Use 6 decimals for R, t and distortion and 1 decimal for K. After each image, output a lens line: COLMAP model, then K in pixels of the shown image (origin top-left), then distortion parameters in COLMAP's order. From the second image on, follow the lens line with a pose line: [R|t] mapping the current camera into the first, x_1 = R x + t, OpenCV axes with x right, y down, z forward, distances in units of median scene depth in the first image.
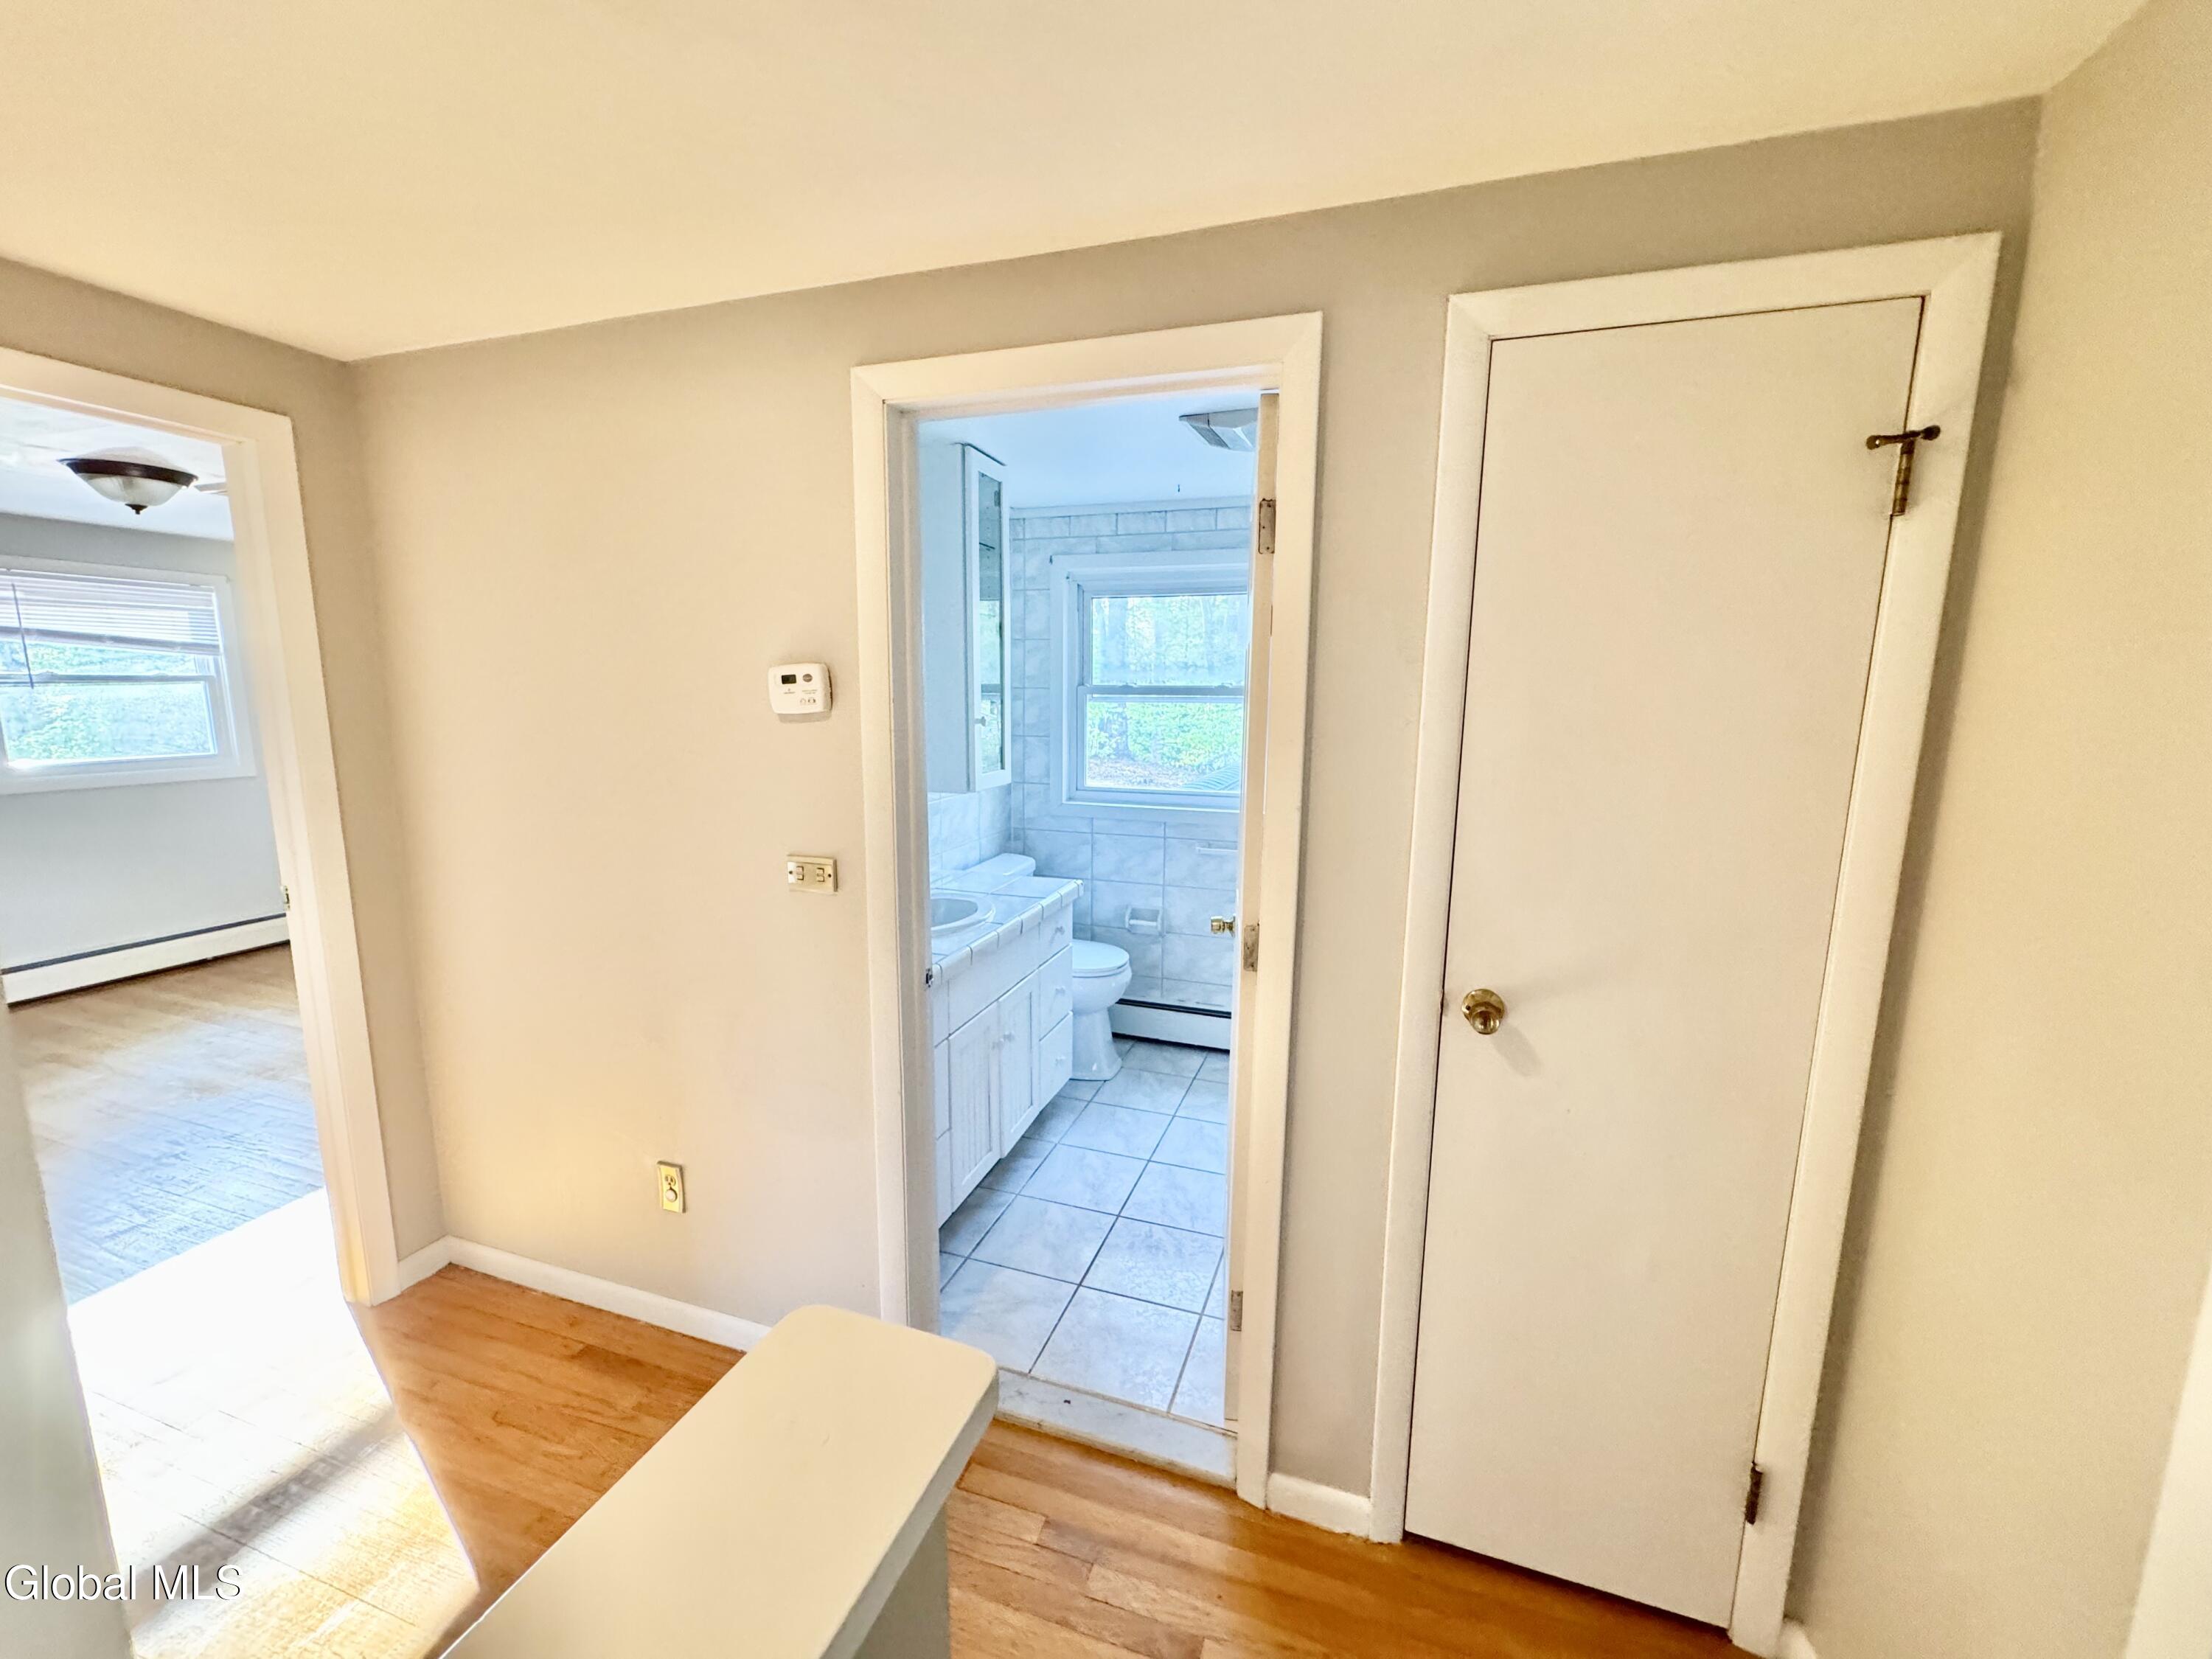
lens RADIAL K [[880.4, 0, 1109.4], [0, 880.4, 826.6], [0, 0, 1]] dist [0.000125, 0.000181]
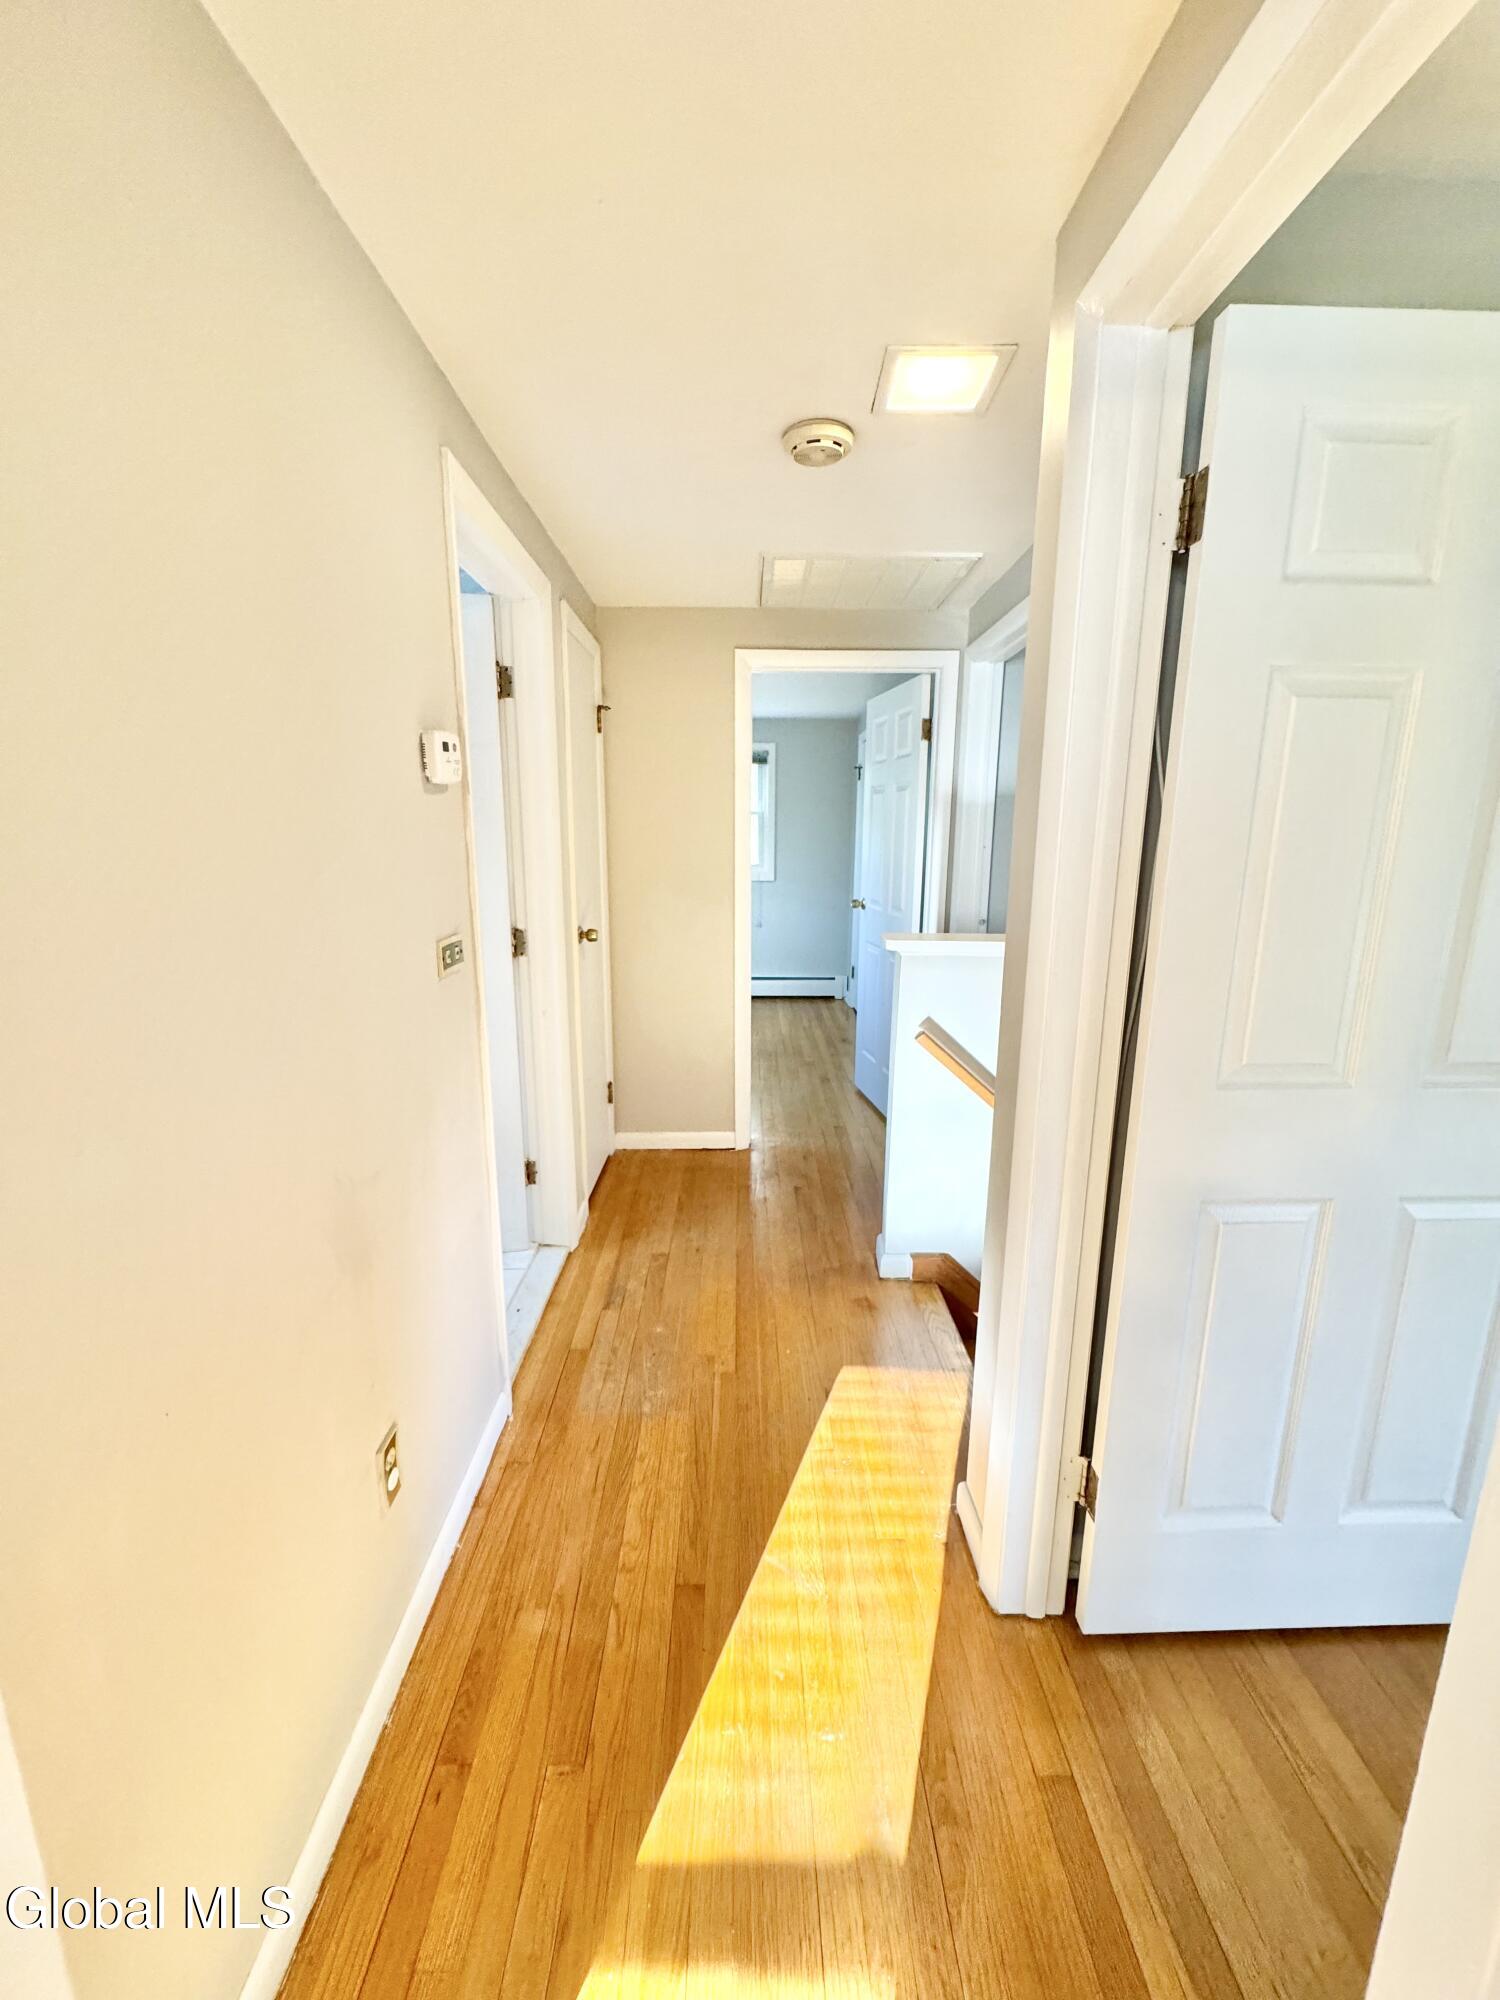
lens RADIAL K [[796.1, 0, 755.1], [0, 796.1, 1000.8], [0, 0, 1]] dist [0.000125, 0.000181]
pose [[-0.334867, -0.202401, 0.920271, -1.338004], [0.143720, 0.954259, 0.262173, -0.083672], [-0.931240, 0.220055, -0.290460, 1.009601]]
